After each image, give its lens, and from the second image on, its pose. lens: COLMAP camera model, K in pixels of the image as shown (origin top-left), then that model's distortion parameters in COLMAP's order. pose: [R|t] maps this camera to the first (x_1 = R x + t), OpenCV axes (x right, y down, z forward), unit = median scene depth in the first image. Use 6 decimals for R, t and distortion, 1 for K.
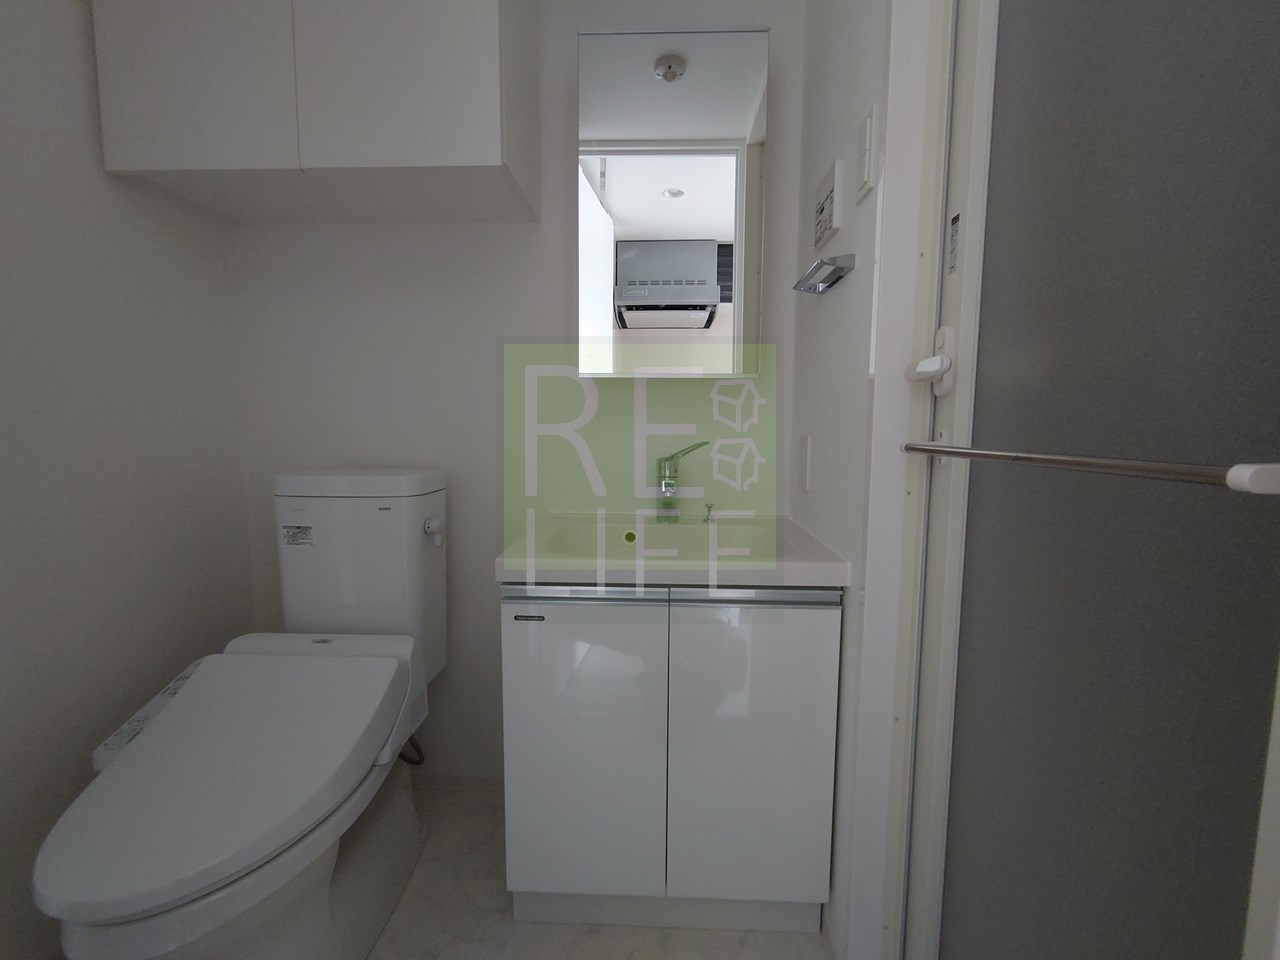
lens RADIAL K [[536.7, 0, 624.2], [0, 536.7, 484.7], [0, 0, 1]] dist [0.000005, 0.000278]
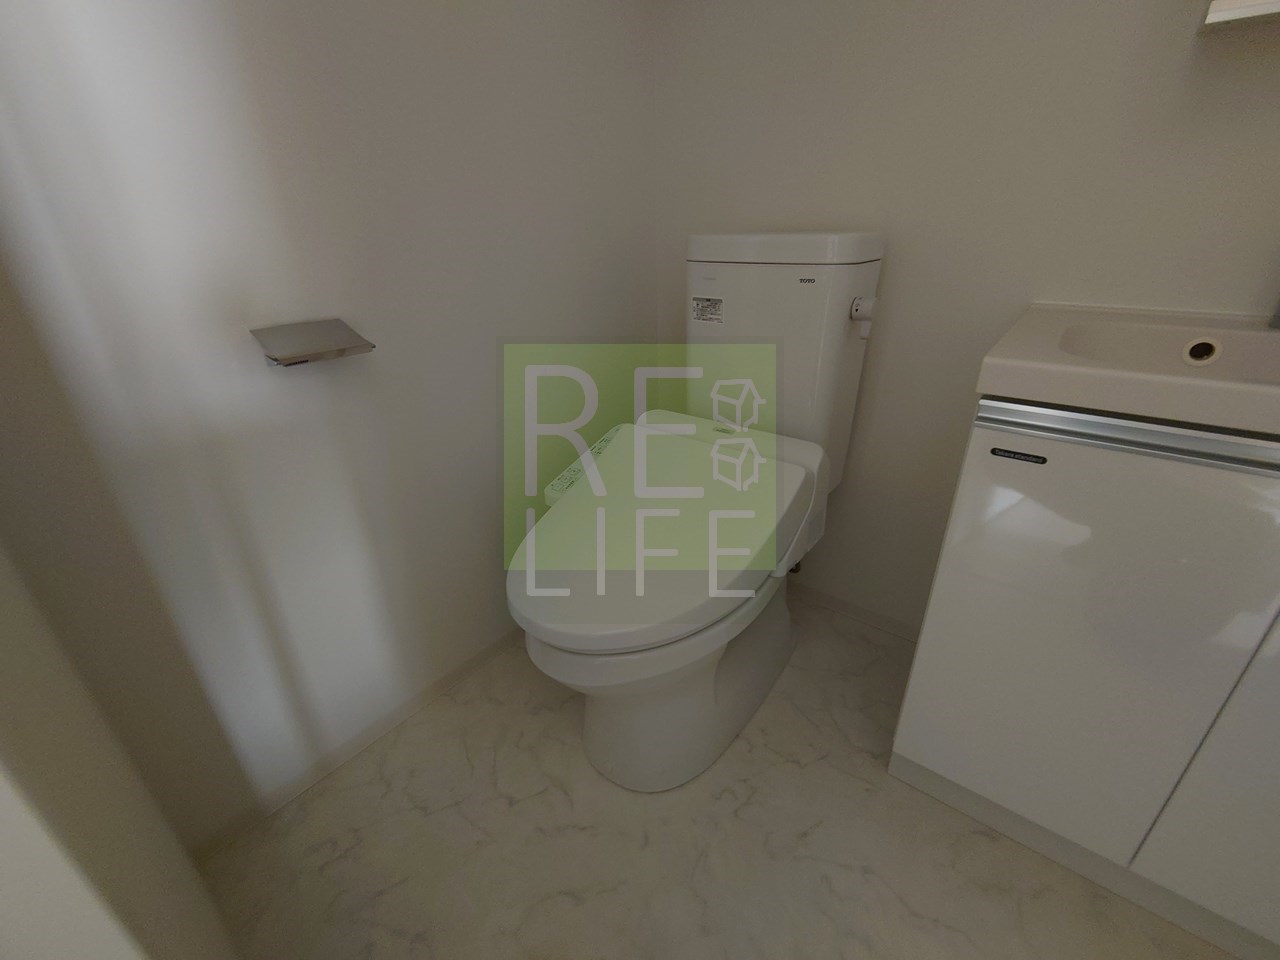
lens RADIAL K [[536.7, 0, 624.2], [0, 536.7, 484.7], [0, 0, 1]] dist [0.000005, 0.000278]
pose [[0.796424, 0.240625, -0.554805, -0.156847], [-0.031364, 0.932630, 0.359469, 0.050877], [0.603925, -0.268889, 0.750316, 0.175039]]
